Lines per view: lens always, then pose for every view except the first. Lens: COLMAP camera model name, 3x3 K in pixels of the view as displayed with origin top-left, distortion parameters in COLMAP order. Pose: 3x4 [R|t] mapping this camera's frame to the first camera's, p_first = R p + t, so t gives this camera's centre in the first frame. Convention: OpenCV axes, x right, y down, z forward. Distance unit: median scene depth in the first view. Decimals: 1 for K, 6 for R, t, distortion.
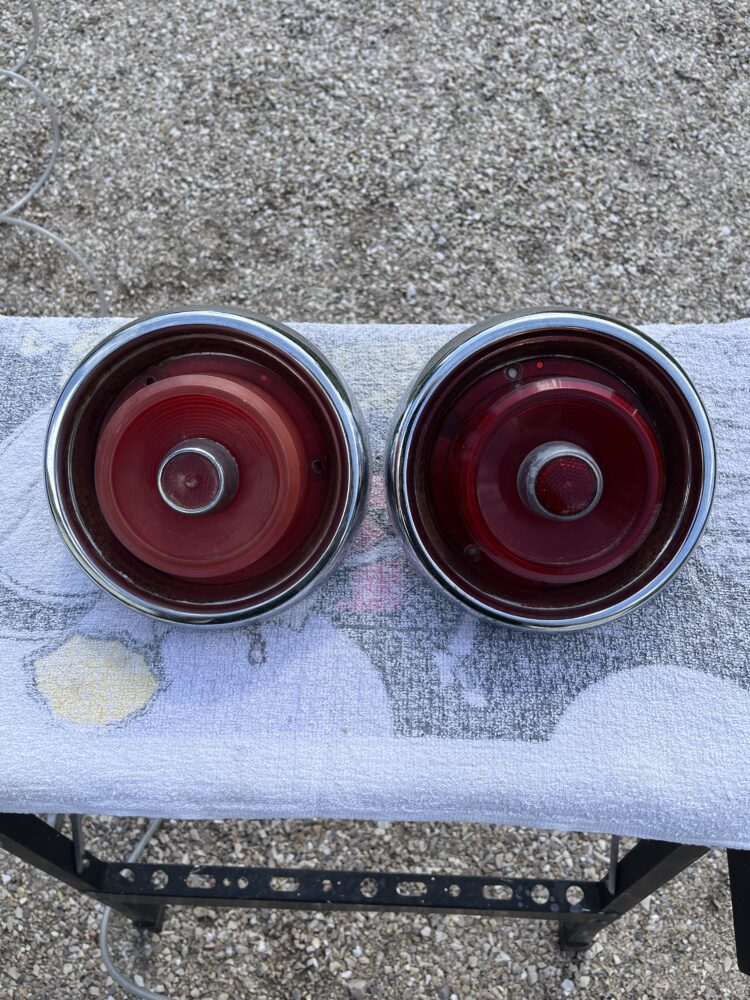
lens RADIAL K [[747.7, 0, 377.8], [0, 747.7, 502.5], [0, 0, 1]] dist [0.078971, -0.127005]
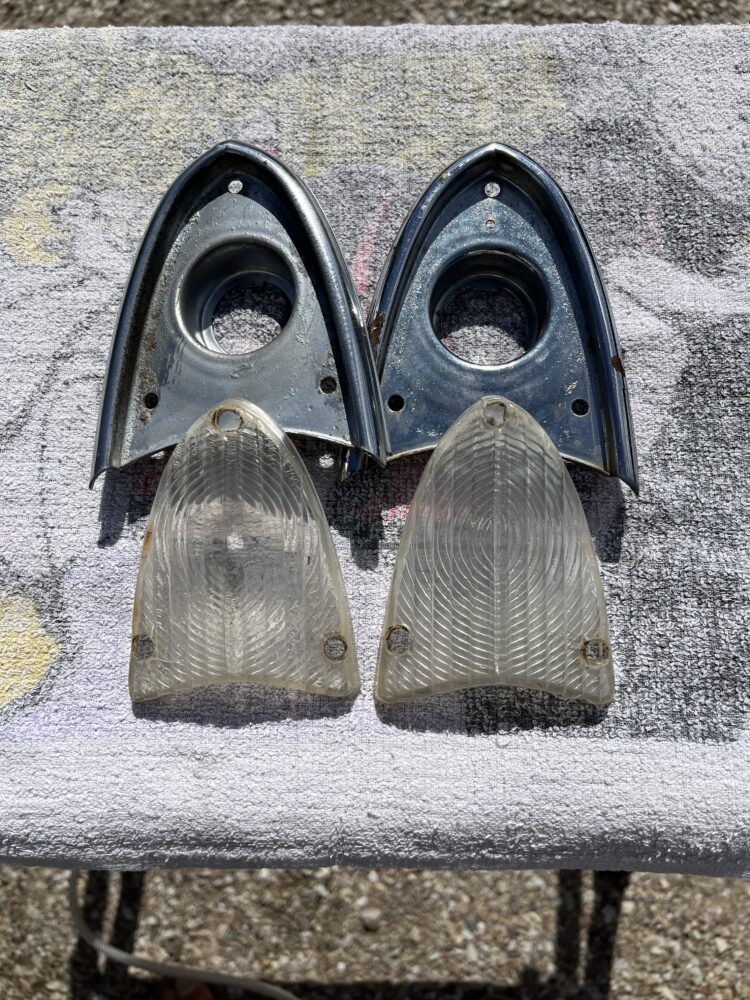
lens RADIAL K [[747.7, 0, 377.8], [0, 747.7, 502.5], [0, 0, 1]] dist [0.078971, -0.127005]
pose [[0.999874, -0.014308, 0.006905, -0.020098], [0.013039, 0.987361, 0.157952, 0.017118], [-0.009078, -0.157842, 0.987423, 0.190134]]
